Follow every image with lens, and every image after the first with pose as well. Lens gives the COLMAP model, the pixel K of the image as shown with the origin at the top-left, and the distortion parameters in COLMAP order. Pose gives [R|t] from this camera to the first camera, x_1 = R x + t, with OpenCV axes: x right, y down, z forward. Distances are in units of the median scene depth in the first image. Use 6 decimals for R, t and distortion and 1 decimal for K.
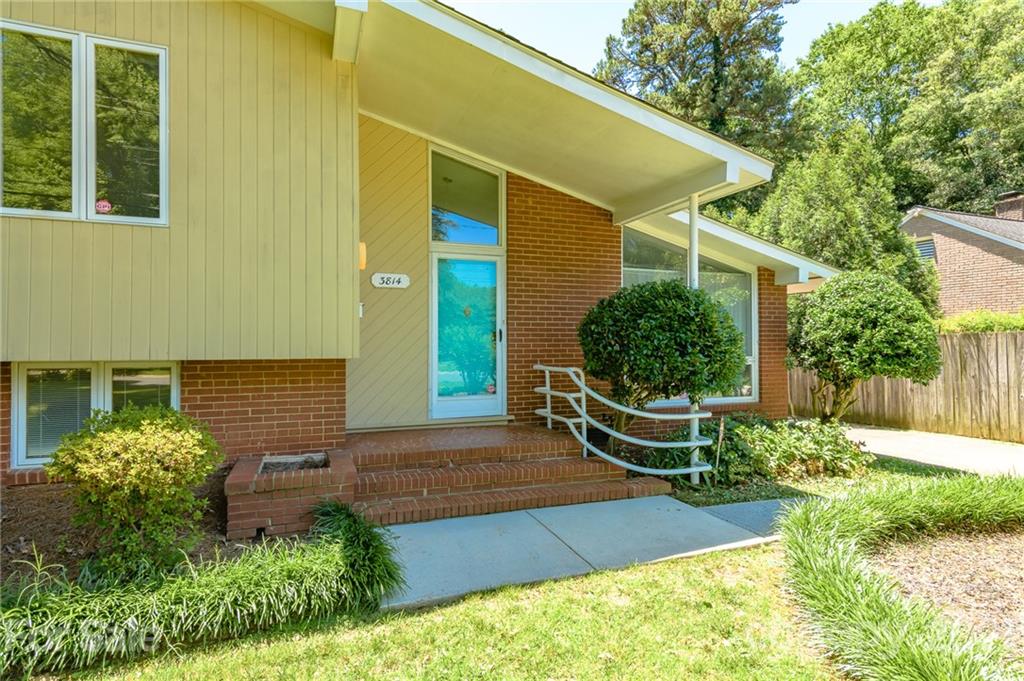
lens RADIAL K [[577.7, 0, 512.0], [0, 577.7, 340.5], [0, 0, 1]] dist [0.000357, -0.000082]
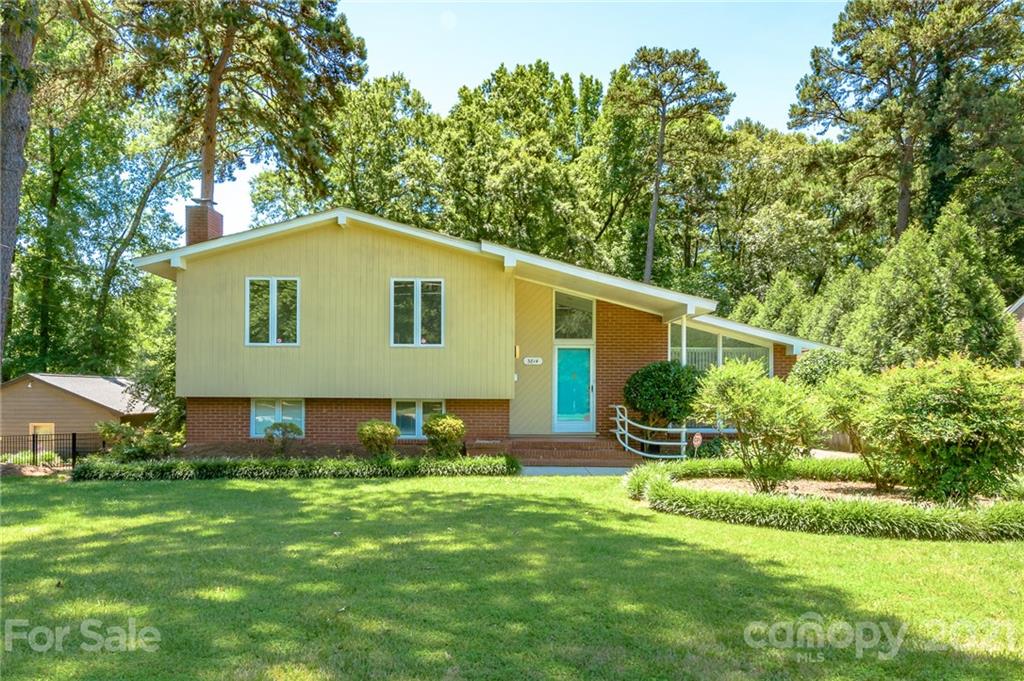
lens RADIAL K [[410.9, 0, 509.4], [0, 410.9, 337.6], [0, 0, 1]] dist [0.000145, -0.000122]
pose [[0.956395, -0.034117, -0.290078, 0.180309], [-0.004071, 0.991501, -0.130038, 0.000848], [0.292049, 0.125549, 0.948127, -0.537857]]
